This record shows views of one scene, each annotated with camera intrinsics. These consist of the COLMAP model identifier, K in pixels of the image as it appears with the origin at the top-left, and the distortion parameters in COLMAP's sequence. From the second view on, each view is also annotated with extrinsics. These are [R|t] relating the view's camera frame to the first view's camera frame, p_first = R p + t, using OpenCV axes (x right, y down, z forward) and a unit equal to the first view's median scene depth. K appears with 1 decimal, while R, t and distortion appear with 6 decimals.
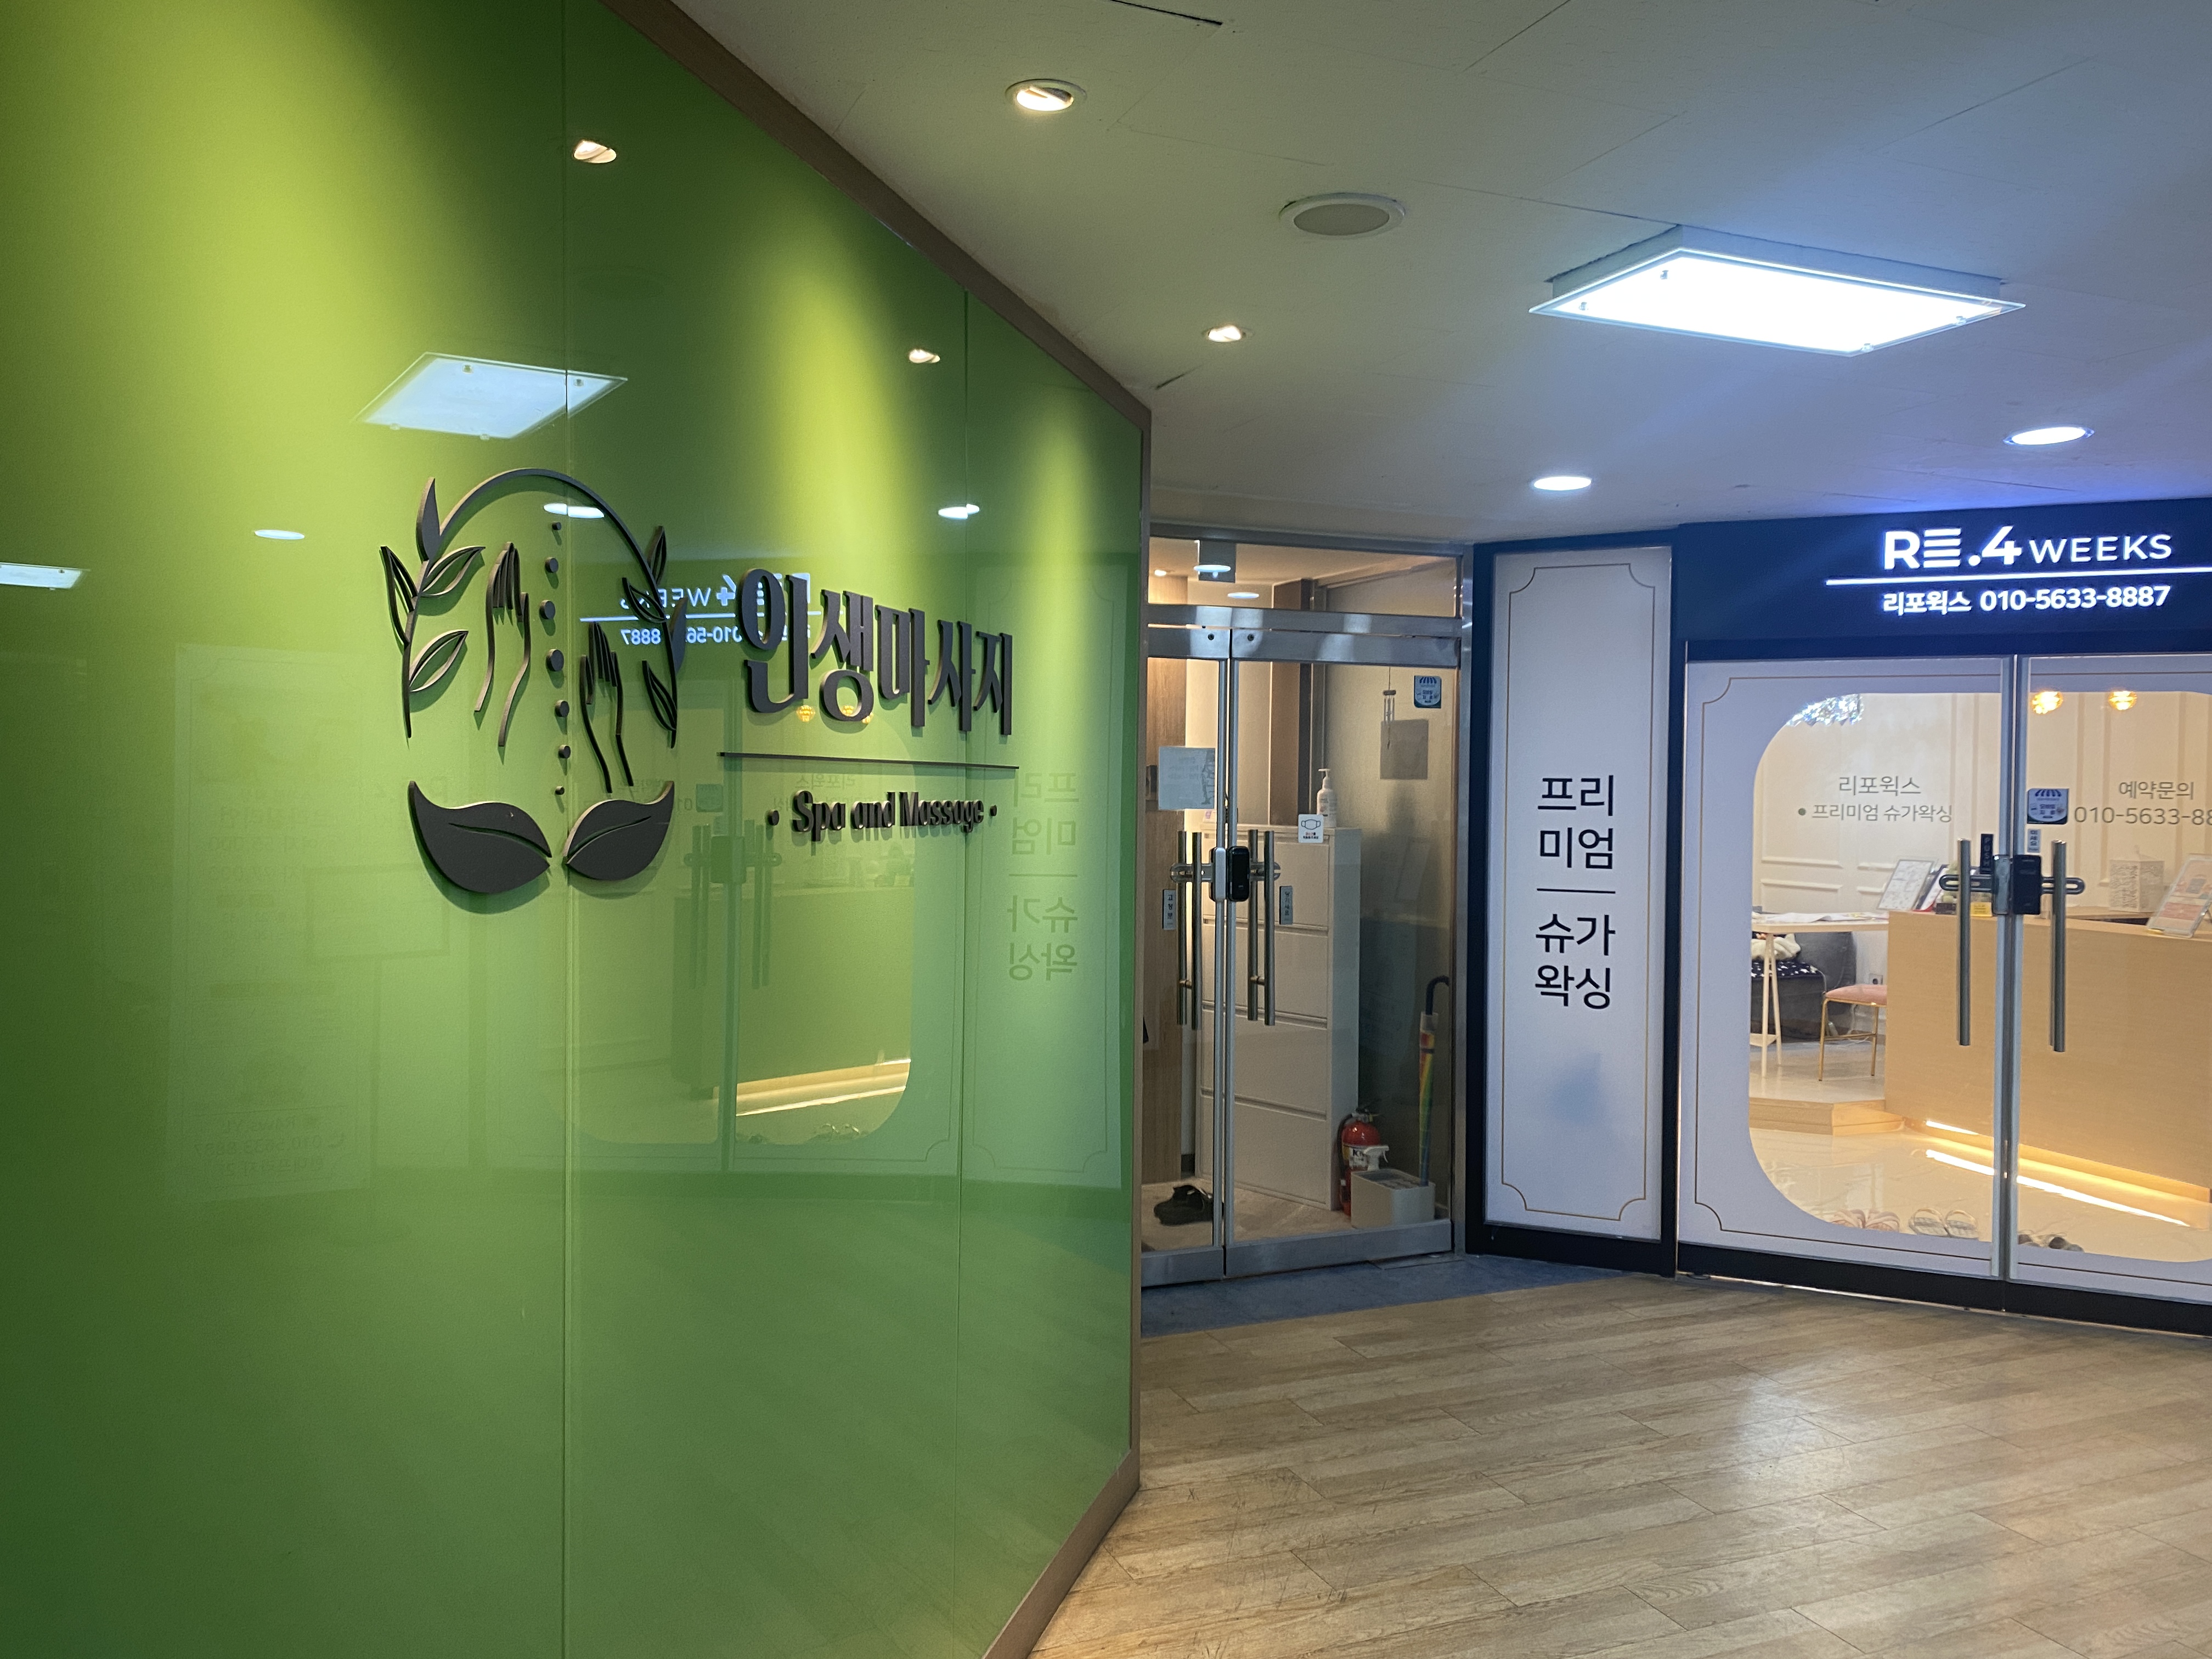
lens RADIAL K [[1657.9, 0, 1106.0], [0, 1657.9, 829.5], [0, 0, 1]] dist [0.088053, -0.000082]
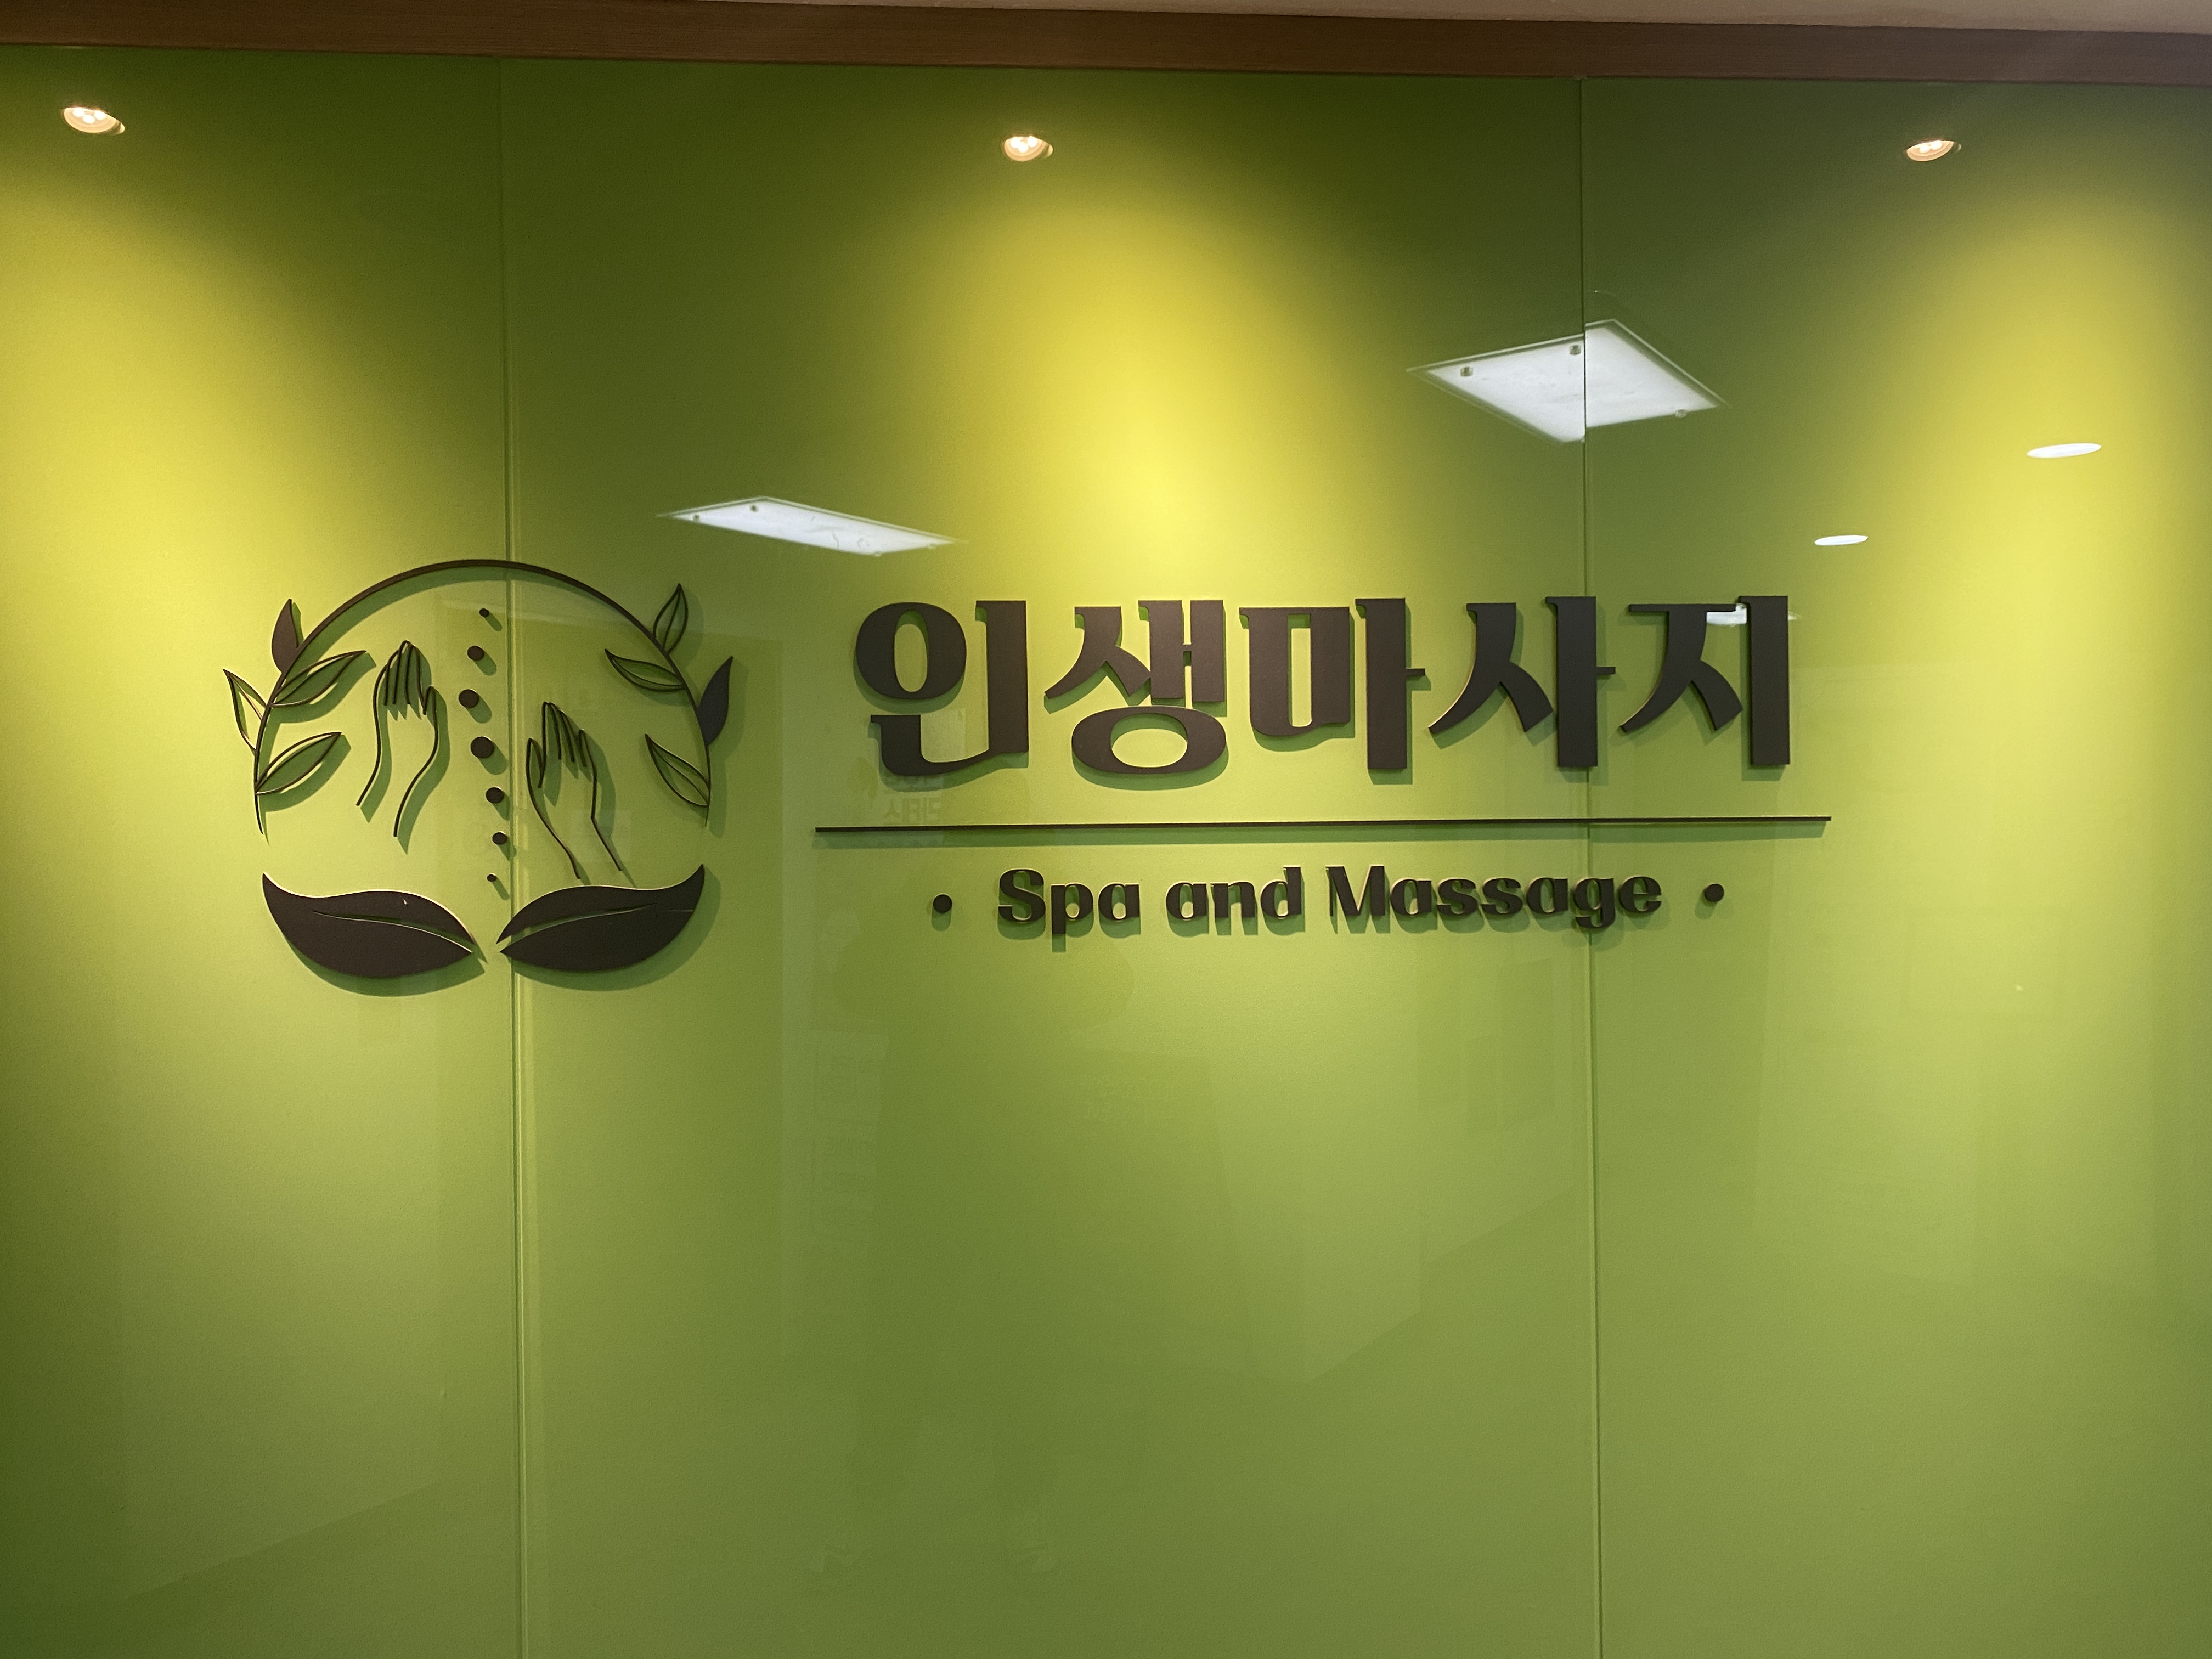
lens RADIAL K [[1657.9, 0, 1106.0], [0, 1657.9, 829.5], [0, 0, 1]] dist [0.088053, -0.000082]
pose [[0.354839, -0.028717, -0.934486, 0.553576], [-0.008051, 0.999397, -0.033769, -0.016255], [0.934893, 0.019506, 0.354393, 0.758693]]
